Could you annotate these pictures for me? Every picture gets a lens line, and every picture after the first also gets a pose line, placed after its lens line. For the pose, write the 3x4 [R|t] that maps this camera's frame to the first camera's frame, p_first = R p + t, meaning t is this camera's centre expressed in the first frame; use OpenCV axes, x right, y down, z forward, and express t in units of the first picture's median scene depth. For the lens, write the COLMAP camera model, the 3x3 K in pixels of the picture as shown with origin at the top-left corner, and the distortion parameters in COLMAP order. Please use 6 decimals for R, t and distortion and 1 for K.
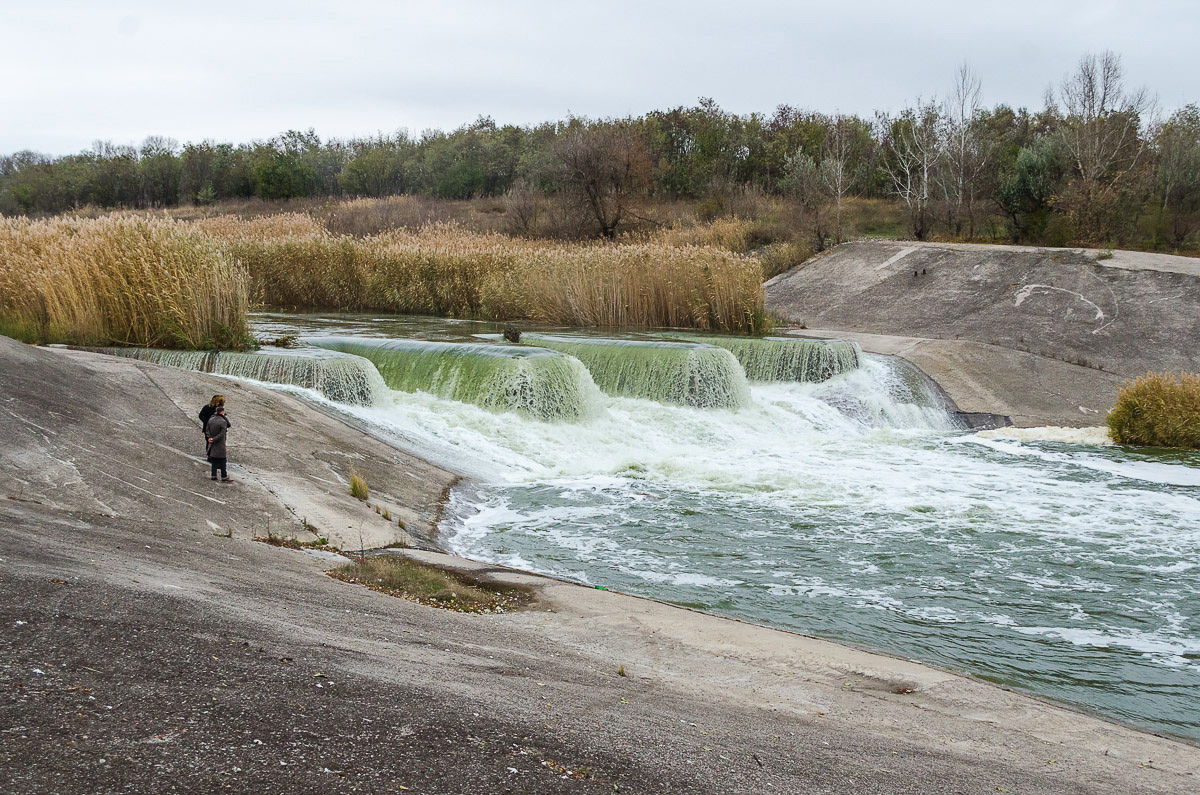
lens RADIAL K [[1549.5, 0, 600.0], [0, 1549.5, 397.5], [0, 0, 1]] dist [-0.007374, 0.010496]
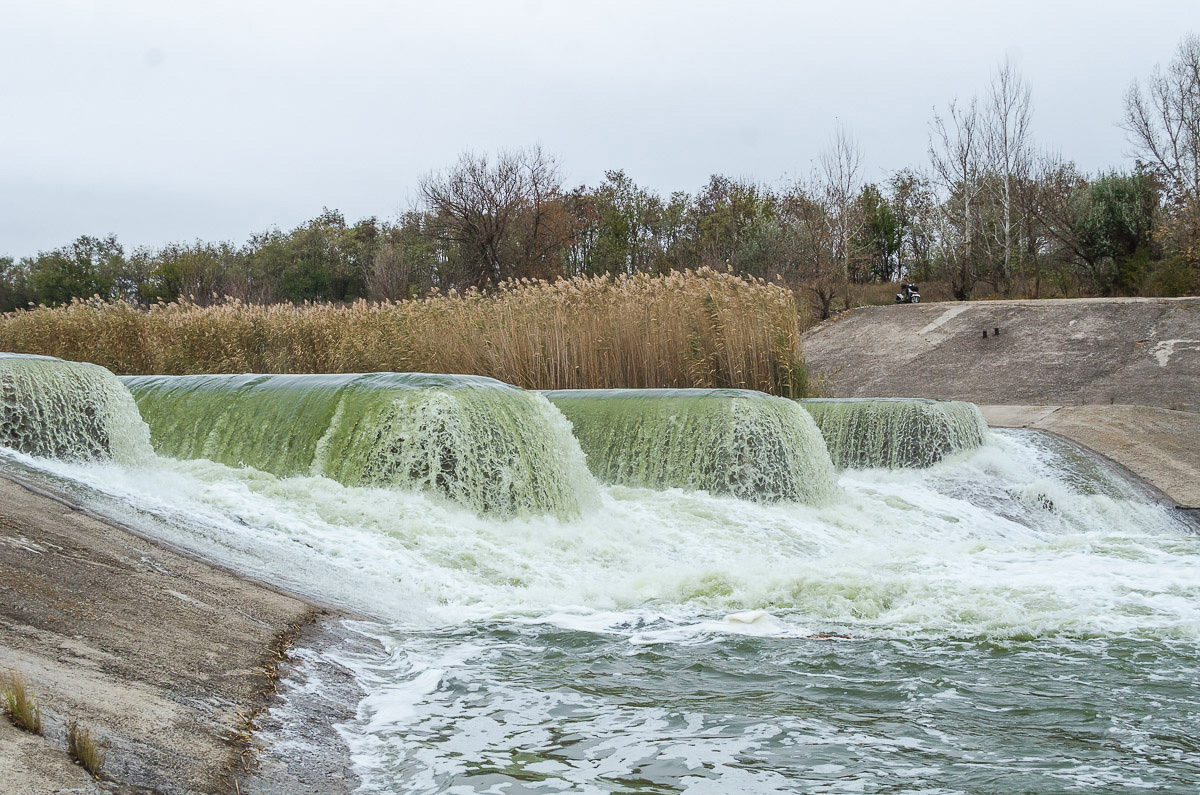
lens RADIAL K [[1657.9, 0, 600.0], [0, 1657.9, 397.5], [0, 0, 1]] dist [-0.012679, 0.022500]
pose [[0.995759, -0.016143, 0.090570, -0.030982], [0.026272, 0.993386, -0.111776, 0.025009], [-0.088167, 0.113681, 0.989597, 0.312050]]
